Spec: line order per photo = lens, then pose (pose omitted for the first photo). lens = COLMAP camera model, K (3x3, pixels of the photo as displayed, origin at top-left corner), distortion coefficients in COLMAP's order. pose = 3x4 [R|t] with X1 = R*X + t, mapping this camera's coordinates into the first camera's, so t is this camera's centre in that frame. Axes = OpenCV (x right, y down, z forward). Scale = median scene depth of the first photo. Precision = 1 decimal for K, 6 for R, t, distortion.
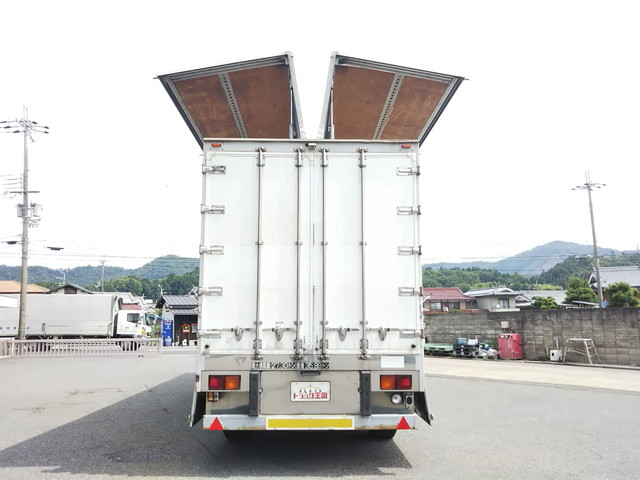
lens RADIAL K [[556.7, 0, 320.0], [0, 556.7, 240.0], [0, 0, 1]] dist [0.016888, 0.001156]
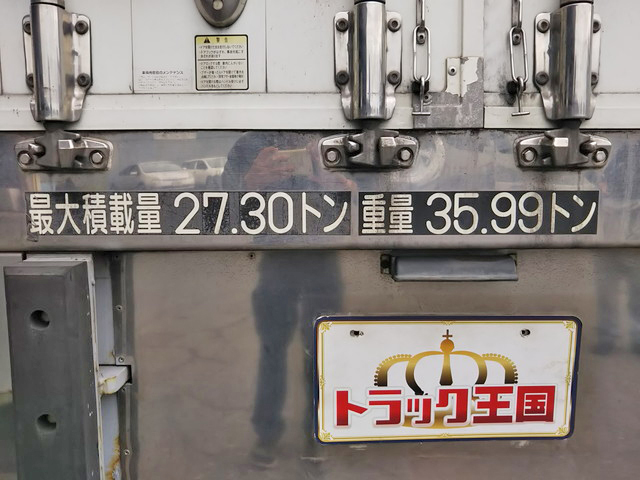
lens RADIAL K [[567.5, 0, 320.0], [0, 567.5, 240.0], [0, 0, 1]] dist [-0.093346, -0.006147]
pose [[0.999704, -0.001402, -0.024285, -0.048069], [0.007574, 0.966651, 0.255983, 0.195894], [0.023116, -0.256092, 0.966376, 0.863266]]
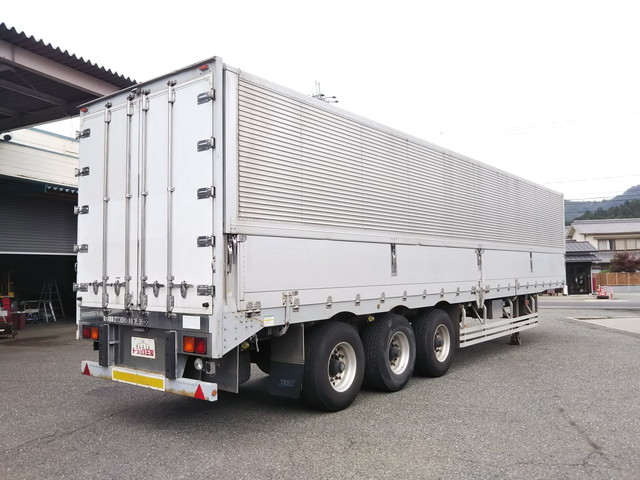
lens RADIAL K [[567.5, 0, 320.0], [0, 567.5, 240.0], [0, 0, 1]] dist [-0.093346, -0.006147]
pose [[0.780841, -0.043520, -0.623212, 0.840714], [0.100360, 0.993353, 0.056377, 0.061645], [0.616616, -0.106567, 0.780018, 0.449930]]
